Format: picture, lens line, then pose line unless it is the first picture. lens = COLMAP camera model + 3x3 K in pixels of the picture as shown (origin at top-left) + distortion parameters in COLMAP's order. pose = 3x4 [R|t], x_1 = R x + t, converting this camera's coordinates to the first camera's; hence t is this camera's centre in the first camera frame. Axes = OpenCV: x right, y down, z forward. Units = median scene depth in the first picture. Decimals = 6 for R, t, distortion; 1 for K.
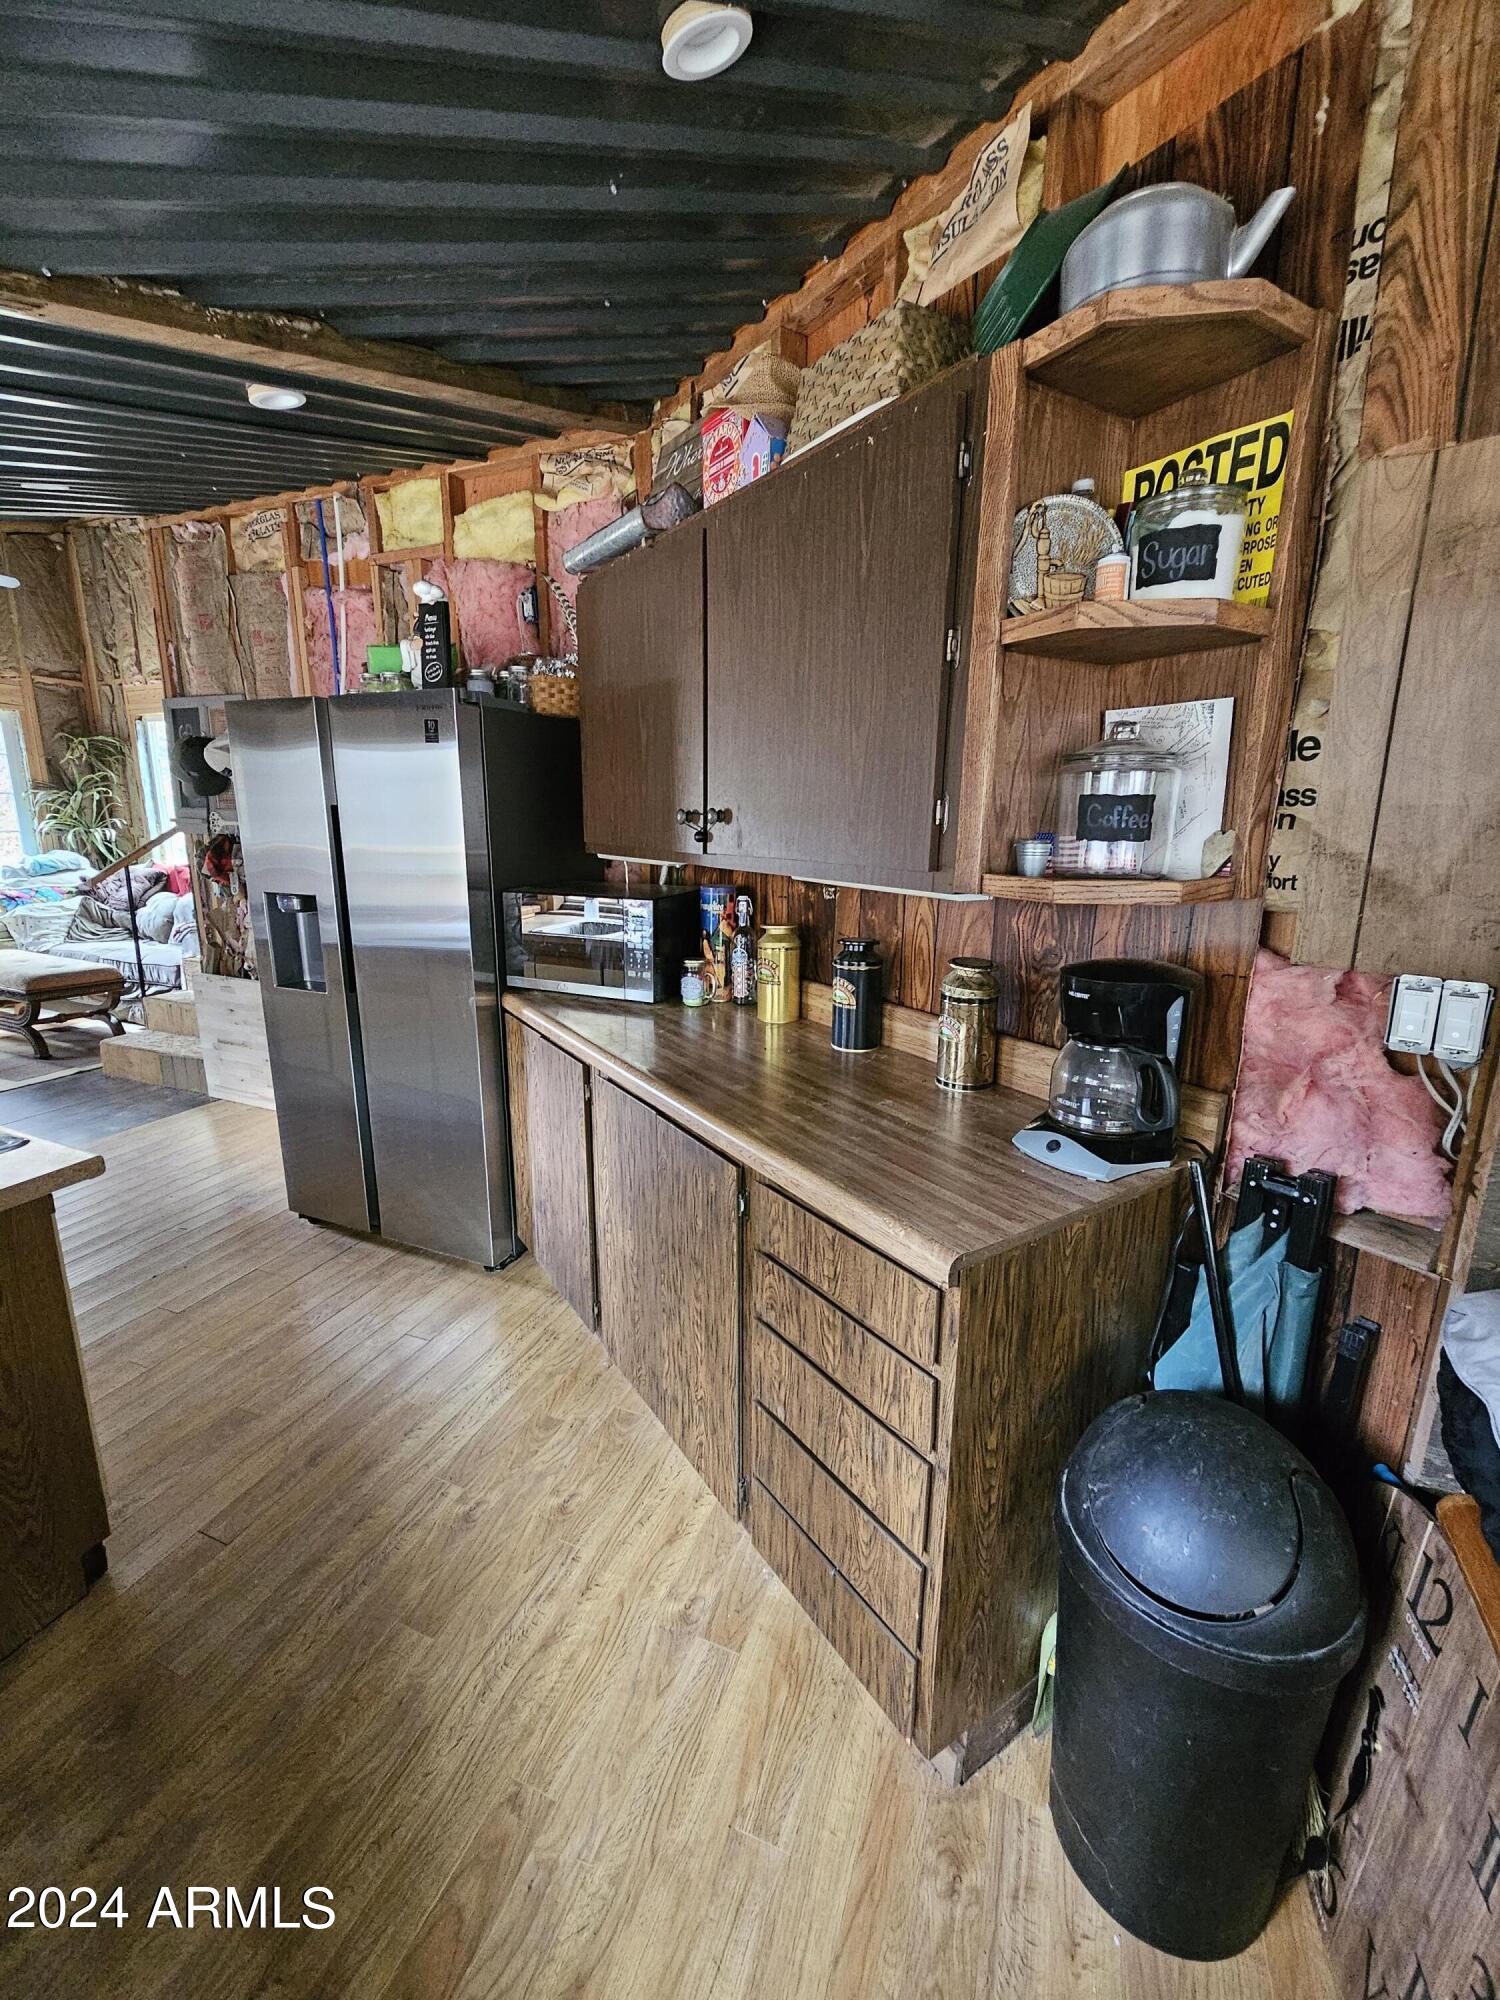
lens RADIAL K [[842.0, 0, 750.9], [0, 842.0, 1002.9], [0, 0, 1]] dist [0.005885, 0.000109]
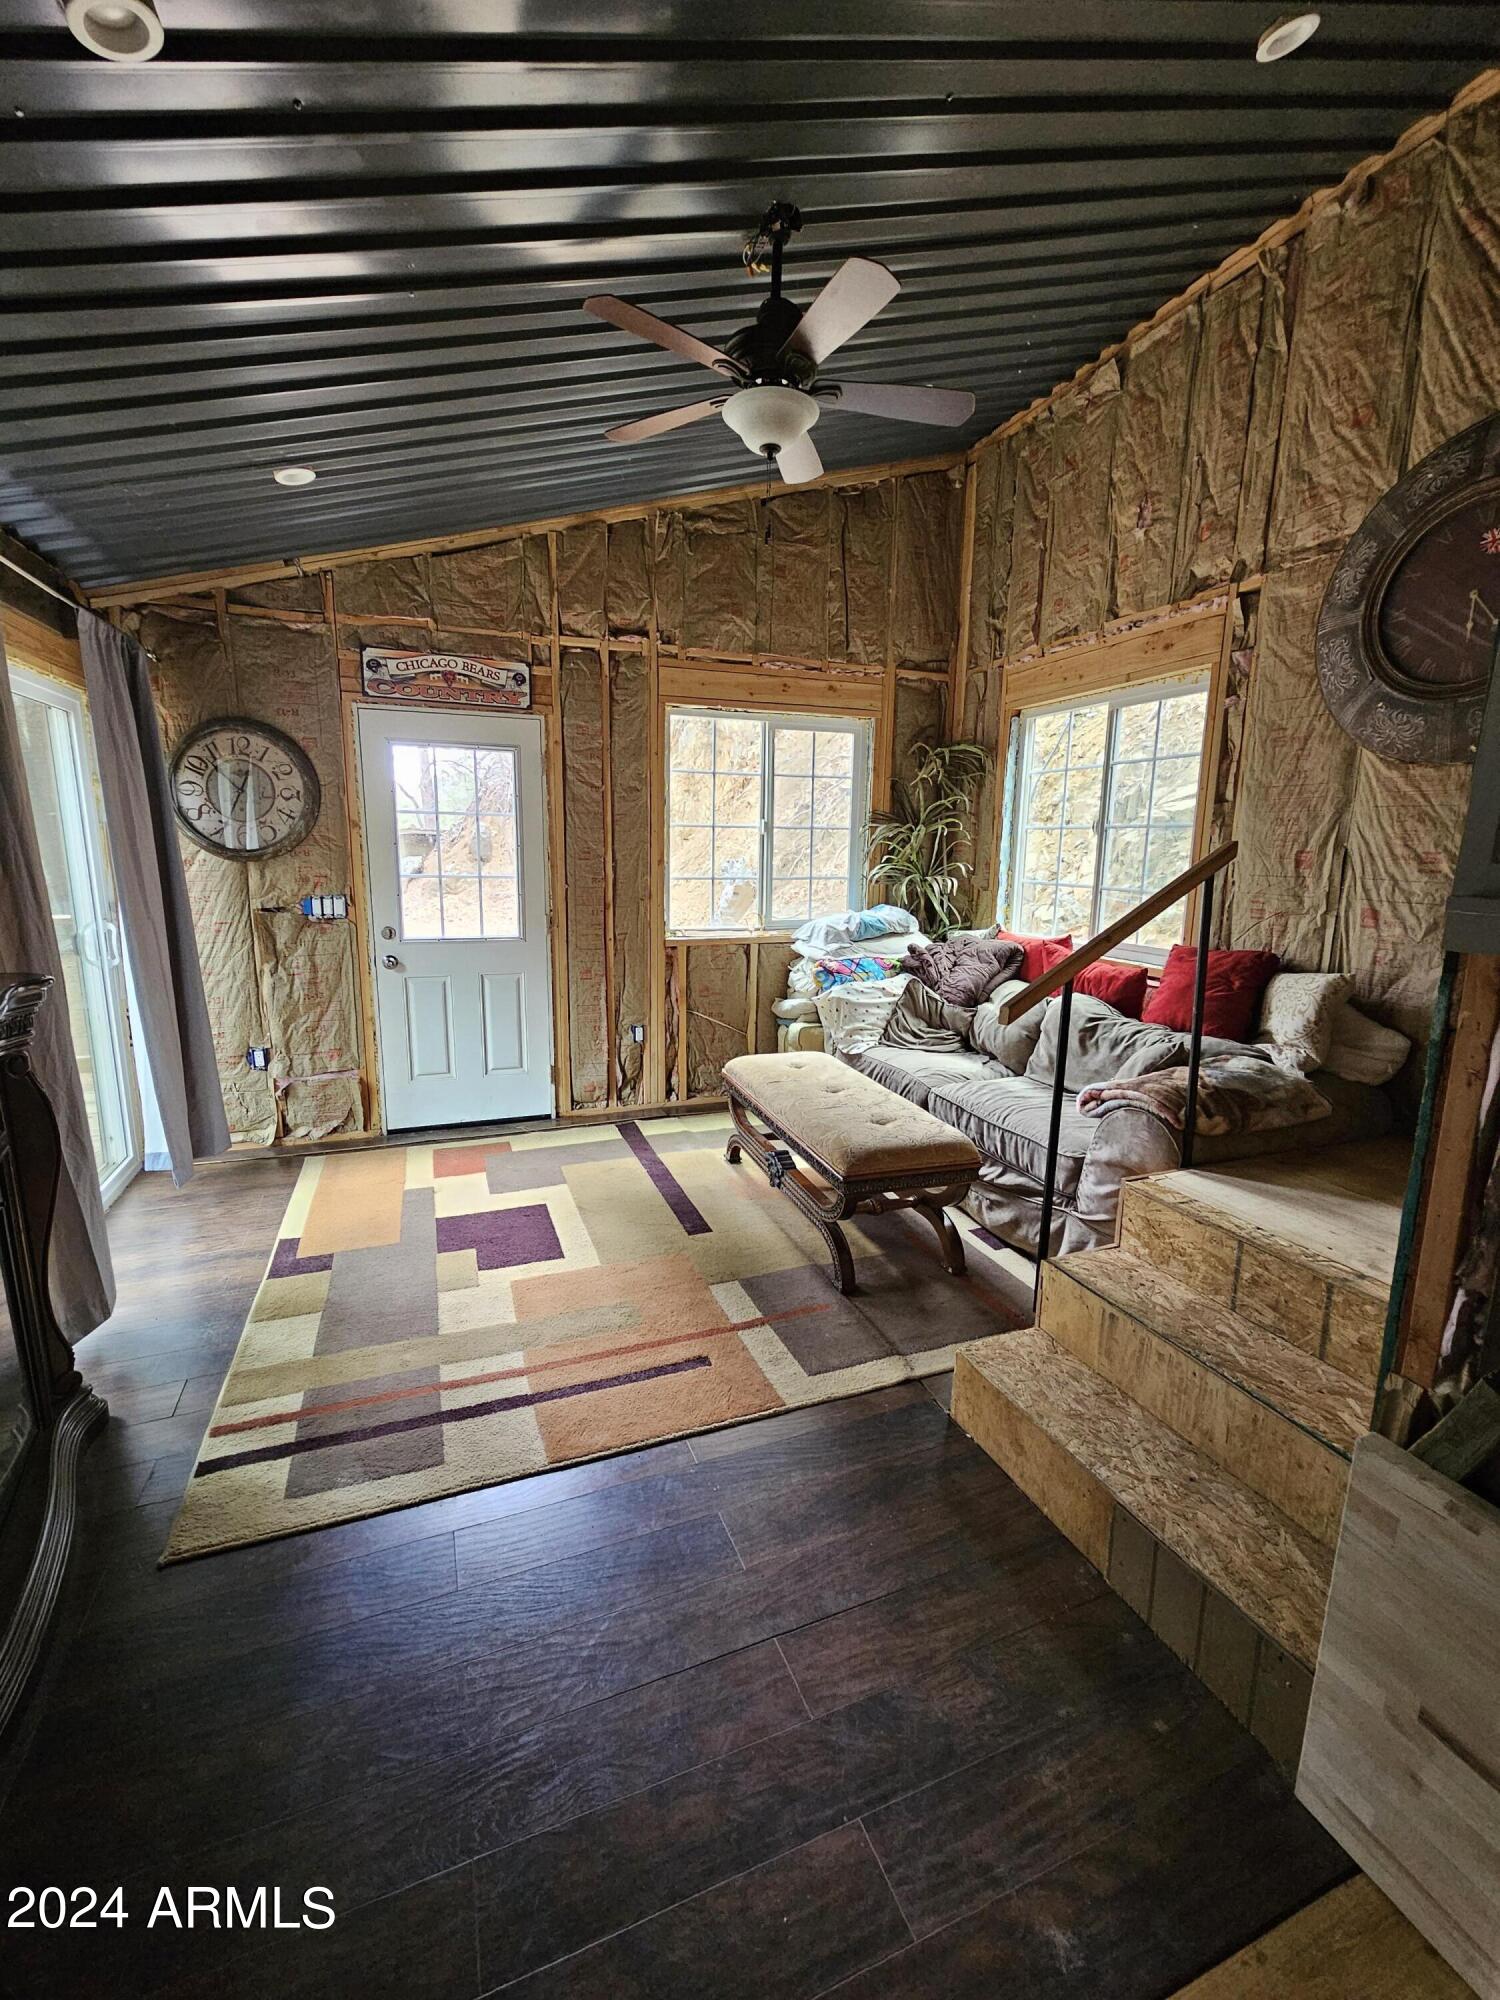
lens RADIAL K [[845.3, 0, 750.0], [0, 845.3, 1000.0], [0, 0, 1]] dist [0.007754, 0.000295]
pose [[0.714952, 0.127849, -0.687385, -0.395567], [-0.157611, 0.987305, 0.019700, -0.096582], [0.681178, 0.094255, 0.726026, 0.403020]]
